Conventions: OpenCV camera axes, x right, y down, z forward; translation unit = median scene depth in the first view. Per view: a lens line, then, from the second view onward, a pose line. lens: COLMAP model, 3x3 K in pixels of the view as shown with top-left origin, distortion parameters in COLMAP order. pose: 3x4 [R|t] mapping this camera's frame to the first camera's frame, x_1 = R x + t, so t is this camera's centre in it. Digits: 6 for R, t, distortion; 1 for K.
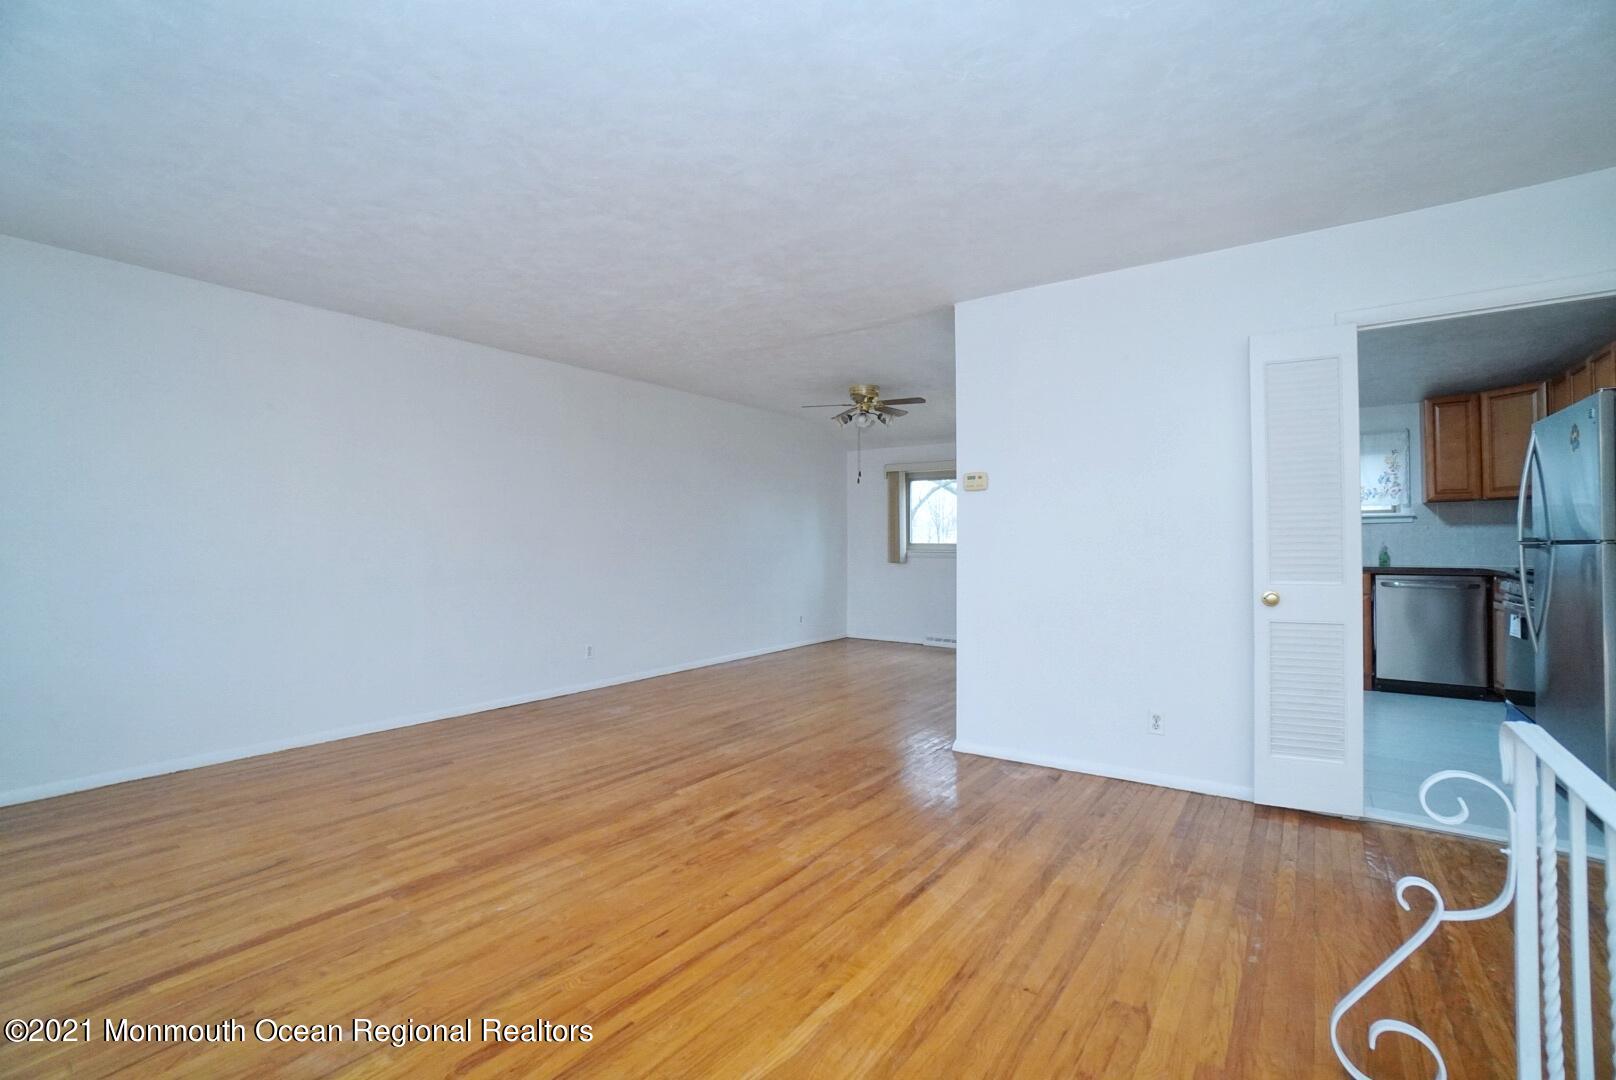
lens RADIAL K [[713.3, 0, 791.4], [0, 713.3, 525.6], [0, 0, 1]] dist [-0.053678, 0.019856]
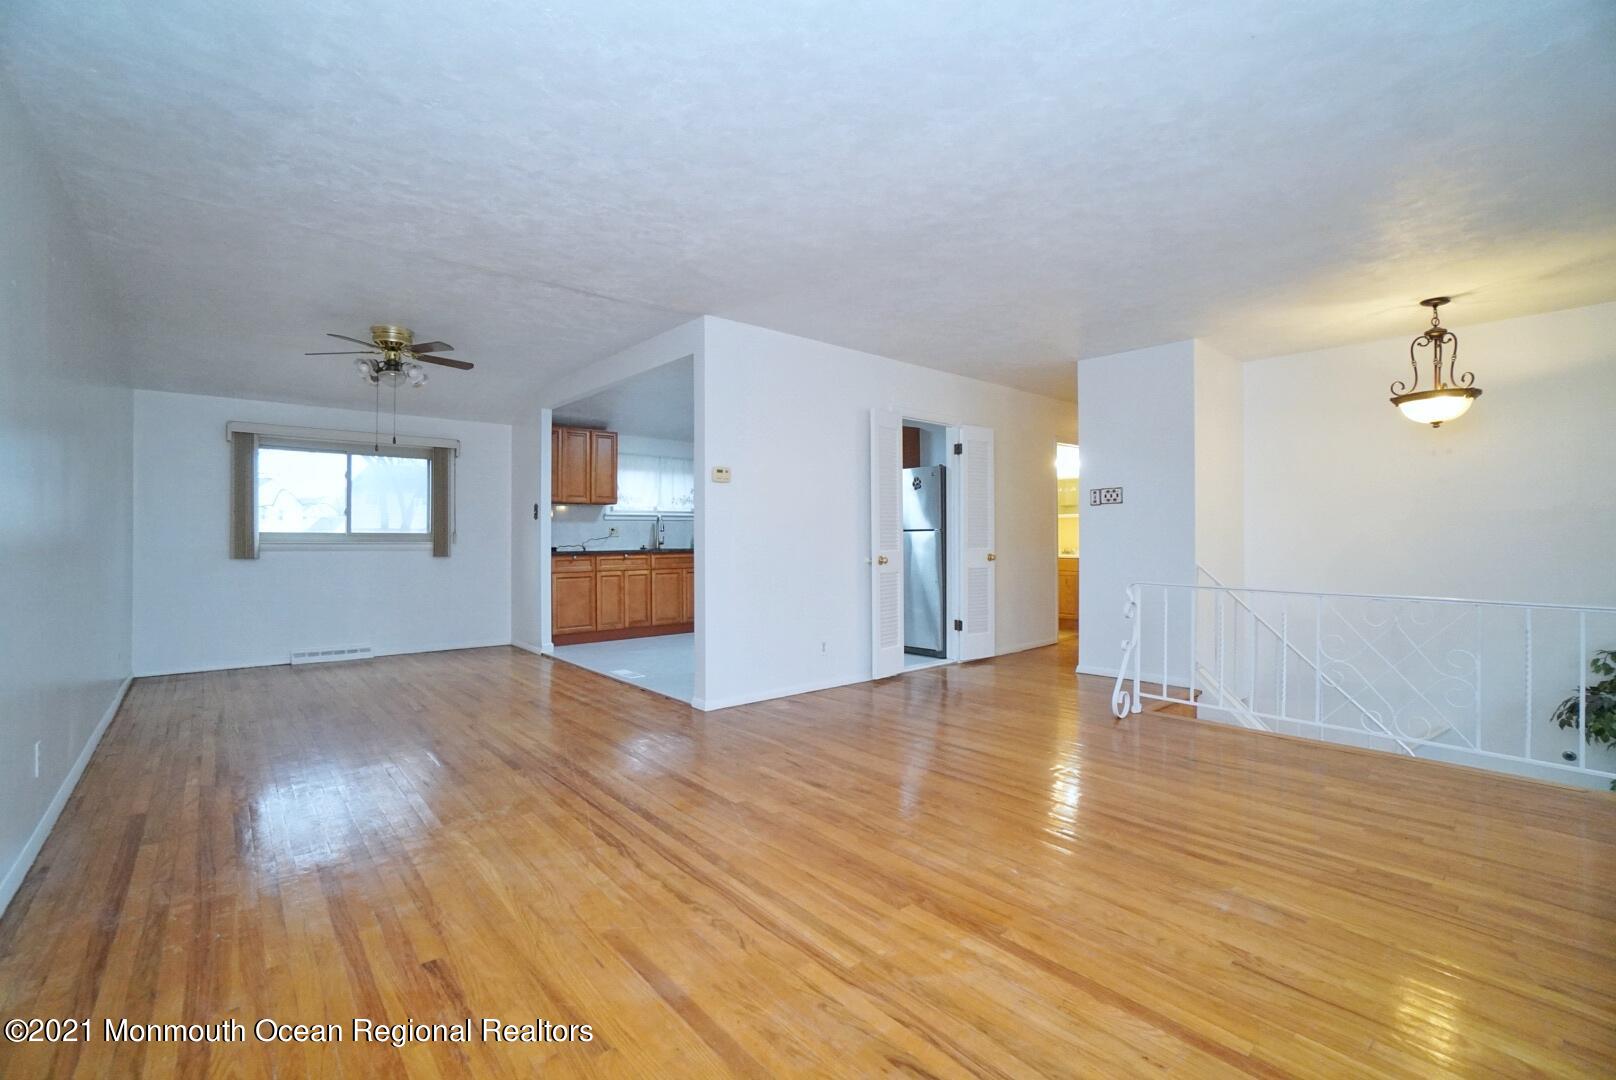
lens RADIAL K [[713.3, 0, 790.5], [0, 713.3, 540.3], [0, 0, 1]] dist [-0.053678, 0.019856]
pose [[0.222526, 0.000242, 0.974927, -1.210974], [-0.022946, 0.999724, 0.004989, 0.052192], [-0.974657, -0.023481, 0.222470, 0.892080]]
